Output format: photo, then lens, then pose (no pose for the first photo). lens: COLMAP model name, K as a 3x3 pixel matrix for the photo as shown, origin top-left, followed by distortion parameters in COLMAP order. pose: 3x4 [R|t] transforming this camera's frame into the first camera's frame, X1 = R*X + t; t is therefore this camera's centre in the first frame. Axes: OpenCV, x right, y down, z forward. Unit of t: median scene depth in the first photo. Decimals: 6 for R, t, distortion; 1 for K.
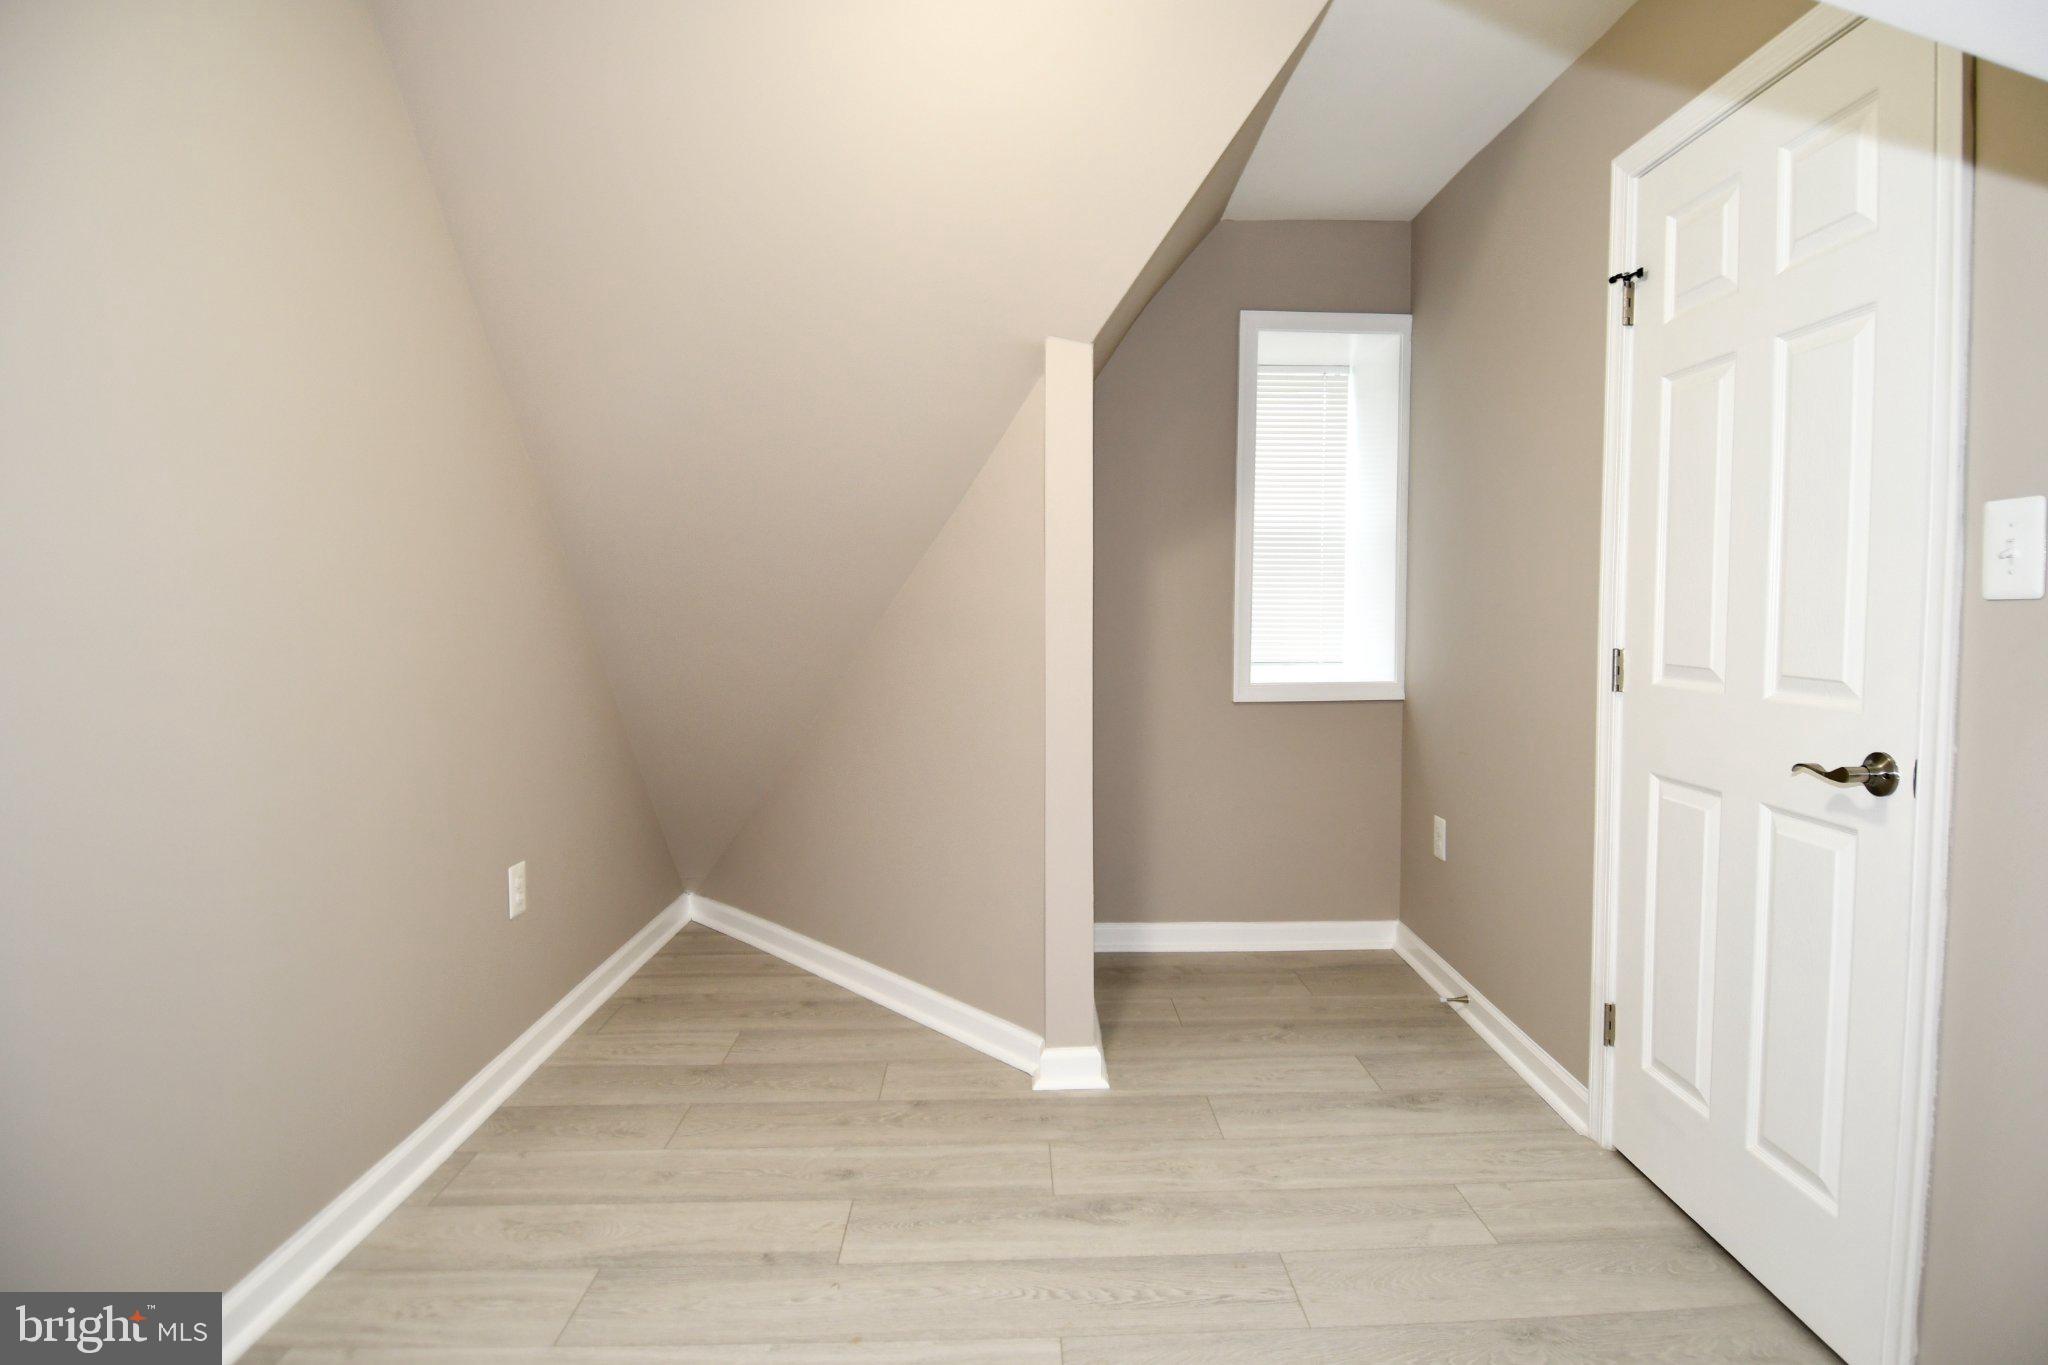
lens RADIAL K [[1099.5, 0, 1129.2], [0, 1099.5, 670.0], [0, 0, 1]] dist [0.052125, -0.068892]
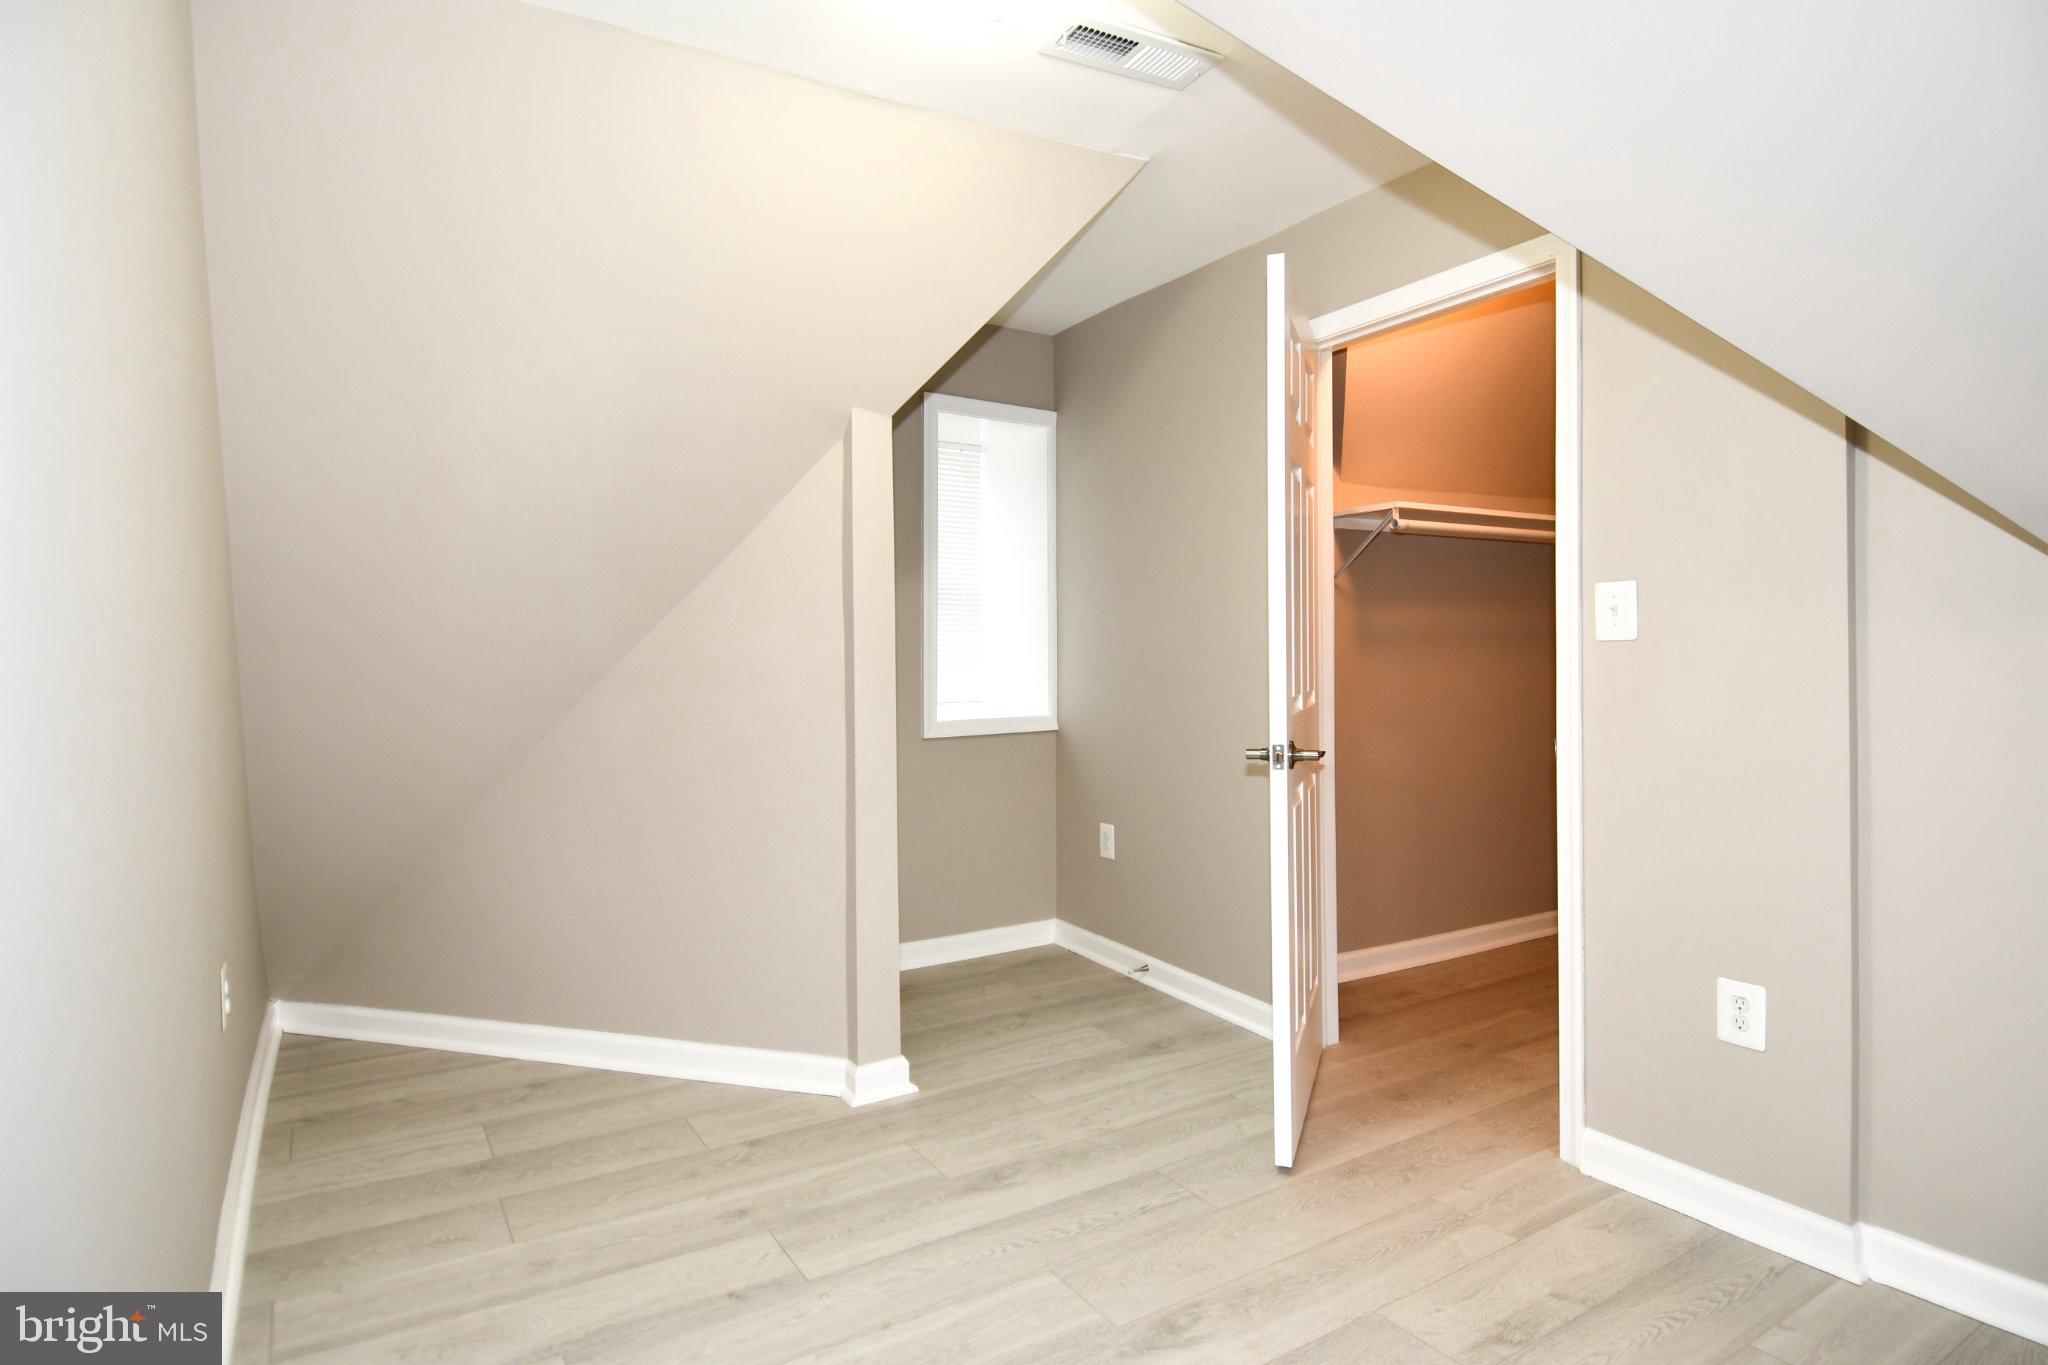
lens RADIAL K [[1071.9, 0, 1074.7], [0, 1071.9, 659.8], [0, 0, 1]] dist [0.048733, -0.057010]
pose [[0.877001, -0.014378, 0.480273, -0.399340], [0.039895, 0.998280, -0.042965, 0.003003], [-0.478829, 0.056841, 0.876066, -0.037926]]
